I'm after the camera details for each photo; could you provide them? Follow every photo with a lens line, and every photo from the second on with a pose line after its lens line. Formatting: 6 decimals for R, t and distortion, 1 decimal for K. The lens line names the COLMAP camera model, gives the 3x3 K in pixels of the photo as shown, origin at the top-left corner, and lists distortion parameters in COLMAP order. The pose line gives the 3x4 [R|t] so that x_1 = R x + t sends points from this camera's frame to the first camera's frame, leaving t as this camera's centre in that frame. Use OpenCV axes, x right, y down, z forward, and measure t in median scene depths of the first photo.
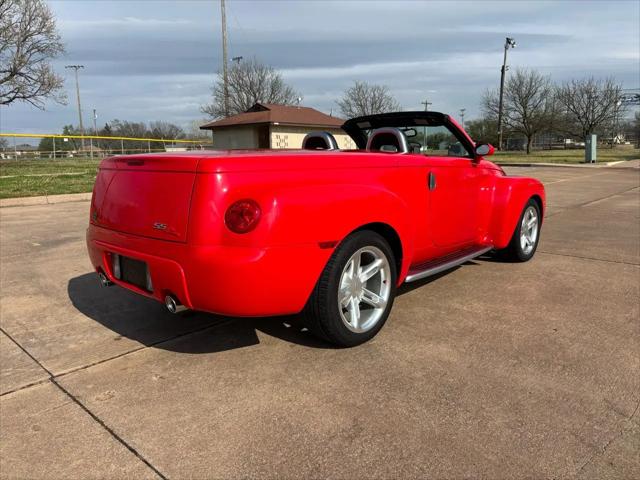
lens RADIAL K [[482.1, 0, 320.2], [0, 482.1, 237.2], [0, 0, 1]] dist [0.038045, -0.035700]
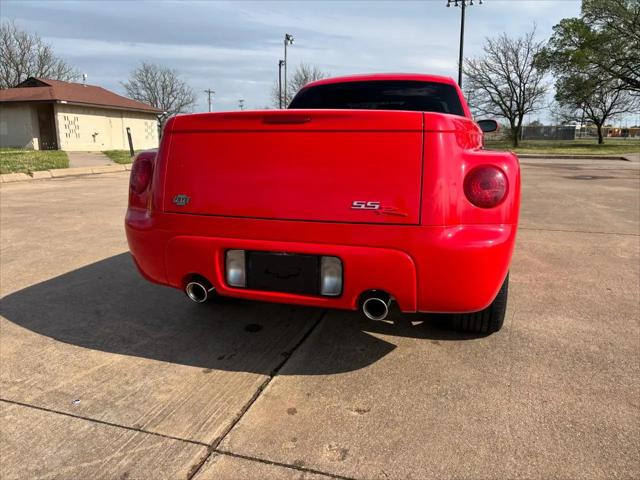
lens RADIAL K [[482.1, 0, 323.6], [0, 482.1, 236.0], [0, 0, 1]] dist [0.038045, -0.035700]
pose [[0.898845, -0.069807, 0.432673, -0.355330], [0.062381, 0.997560, 0.031353, -0.002006], [-0.433805, -0.001191, 0.901006, 0.186014]]
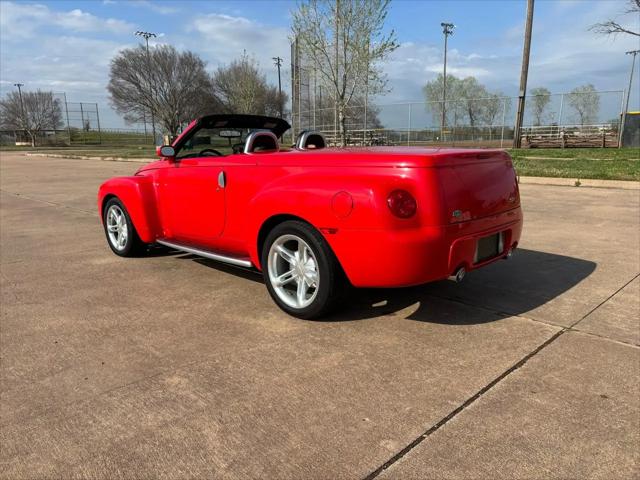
lens RADIAL K [[482.1, 0, 315.2], [0, 482.1, 243.1], [0, 0, 1]] dist [0.038045, -0.035700]
pose [[-0.036992, 0.224023, -0.973882, 0.999397], [-0.163072, 0.960132, 0.227054, -0.188670], [0.985920, 0.167212, 0.001014, 0.877738]]
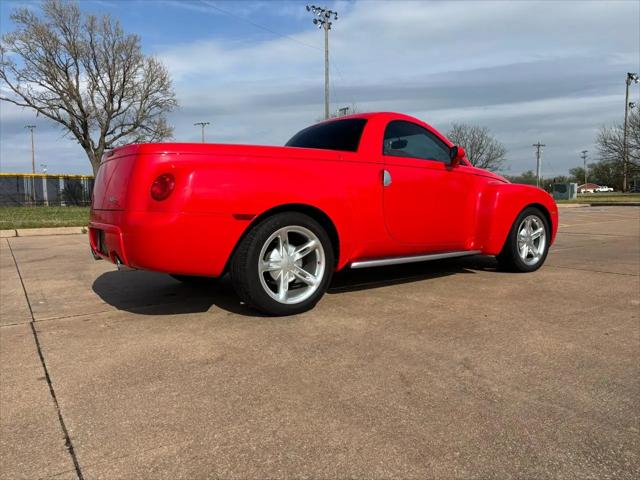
lens RADIAL K [[482.1, 0, 315.8], [0, 482.1, 236.8], [0, 0, 1]] dist [0.038045, -0.035700]
pose [[0.973831, 0.013454, -0.226875, 0.231531], [-0.035084, 0.995180, -0.091576, 0.084027], [0.224549, 0.097139, 0.969609, -0.039472]]
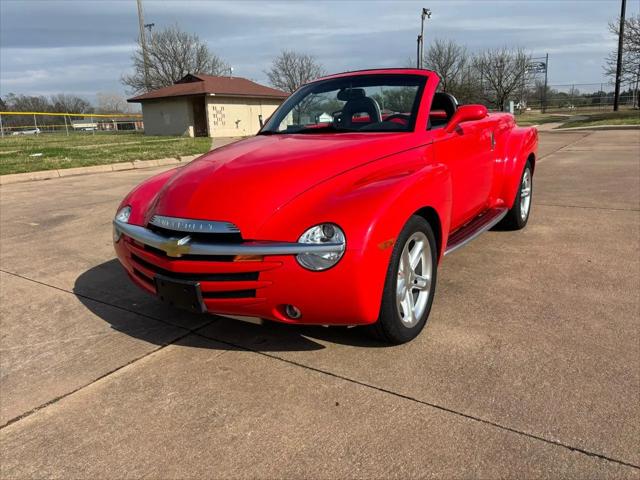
lens RADIAL K [[482.1, 0, 323.9], [0, 482.1, 231.2], [0, 0, 1]] dist [0.038045, -0.035700]
pose [[0.985368, -0.060134, 0.159480, -0.221183], [0.052901, 0.997386, 0.049224, 0.015261], [-0.162023, -0.040067, 0.985973, -0.051064]]
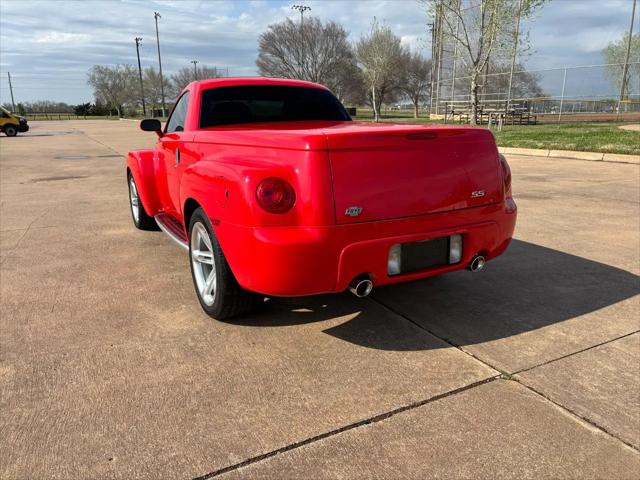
lens RADIAL K [[482.1, 0, 314.9], [0, 482.1, 242.0], [0, 0, 1]] dist [0.038045, -0.035700]
pose [[-0.337209, 0.260584, -0.904647, 0.837808], [-0.147652, 0.934398, 0.324191, -0.235305], [0.929779, 0.242893, -0.276611, 1.157695]]
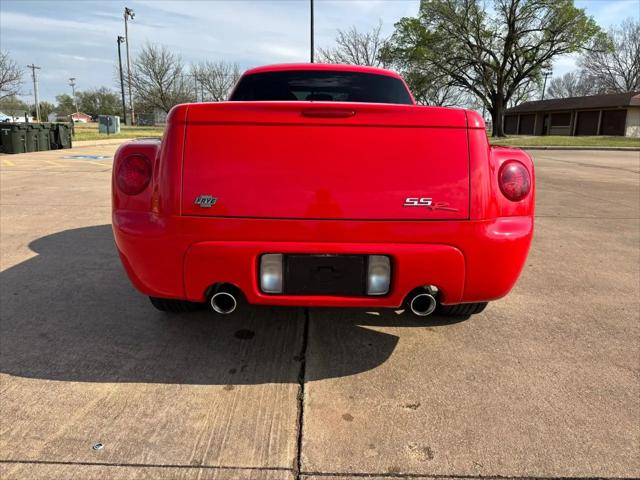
lens RADIAL K [[482.1, 0, 323.4], [0, 482.1, 237.3], [0, 0, 1]] dist [0.038045, -0.035700]
pose [[0.728825, -0.124796, 0.673231, -0.468277], [0.092546, 0.992182, 0.083731, -0.022630], [-0.678417, 0.001280, 0.734676, 0.283462]]
